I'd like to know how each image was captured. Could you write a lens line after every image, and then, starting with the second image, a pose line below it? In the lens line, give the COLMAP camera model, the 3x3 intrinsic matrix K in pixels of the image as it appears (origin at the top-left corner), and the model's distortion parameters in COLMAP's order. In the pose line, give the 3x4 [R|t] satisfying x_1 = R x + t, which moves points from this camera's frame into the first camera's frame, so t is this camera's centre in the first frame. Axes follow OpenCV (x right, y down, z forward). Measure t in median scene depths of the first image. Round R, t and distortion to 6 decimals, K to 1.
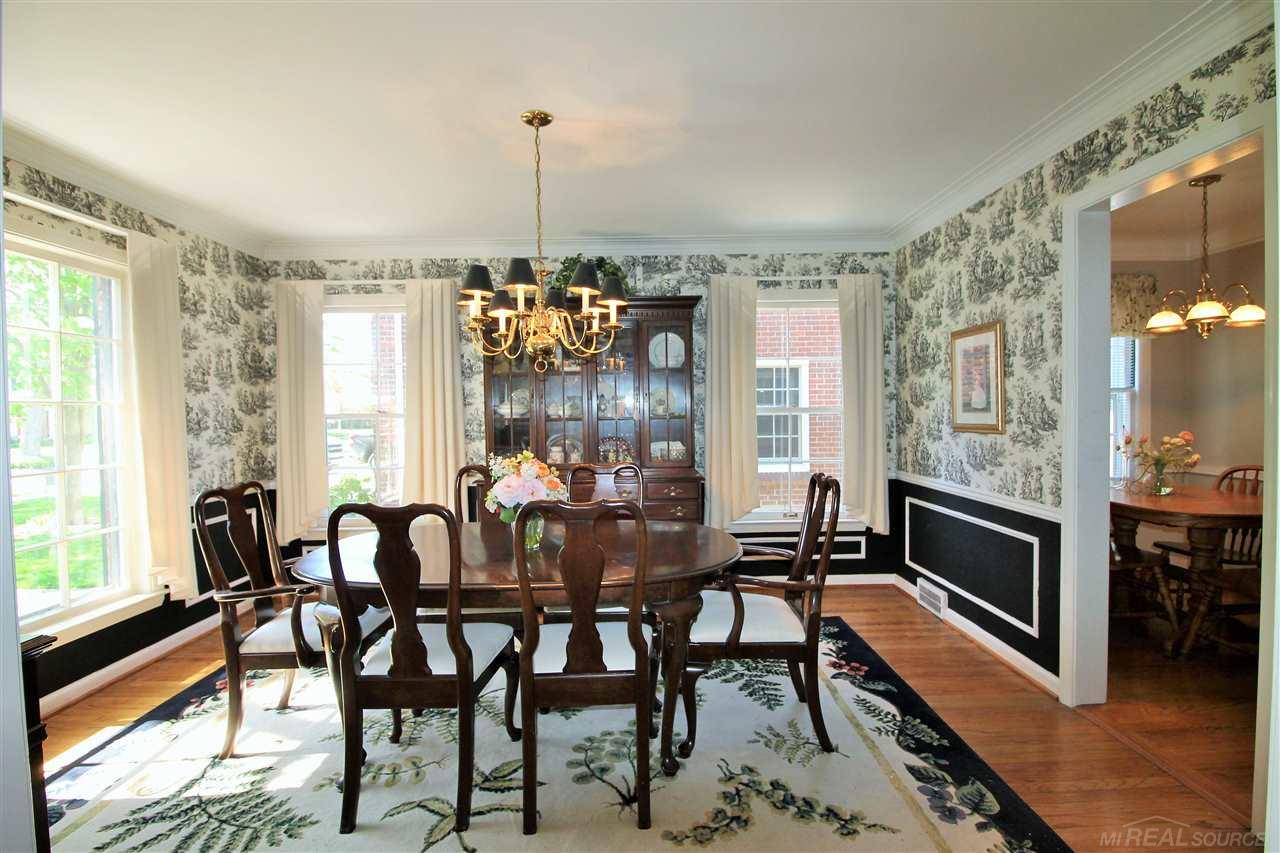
lens RADIAL K [[608.8, 0, 640.0], [0, 608.8, 426.5], [0, 0, 1]] dist [0.003824, -0.015304]
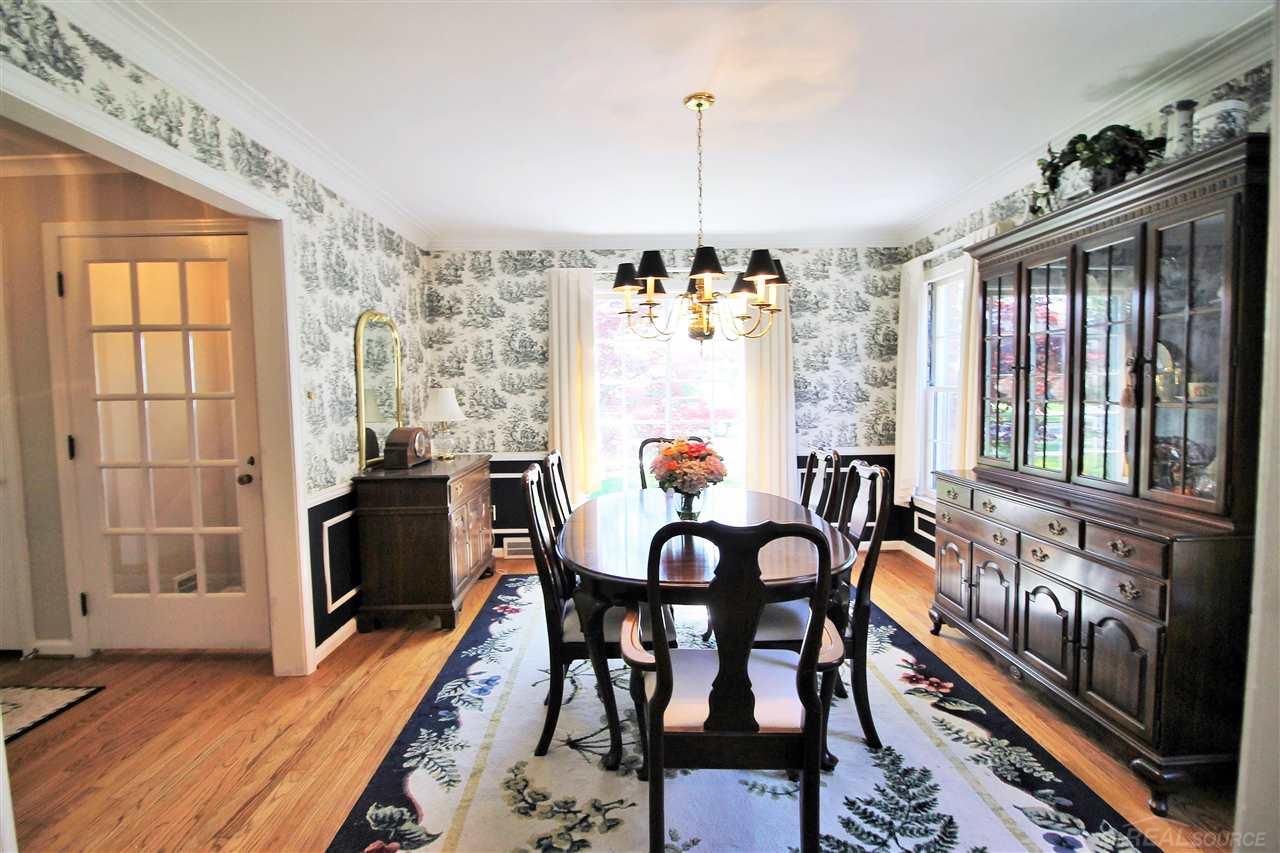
lens RADIAL K [[608.8, 0, 640.0], [0, 608.8, 426.5], [0, 0, 1]] dist [0.003824, -0.015304]
pose [[0.010351, 0.078291, -0.996877, 0.549897], [-0.016962, 0.996801, 0.078109, -0.031161], [0.999803, 0.016100, 0.011645, 0.571755]]
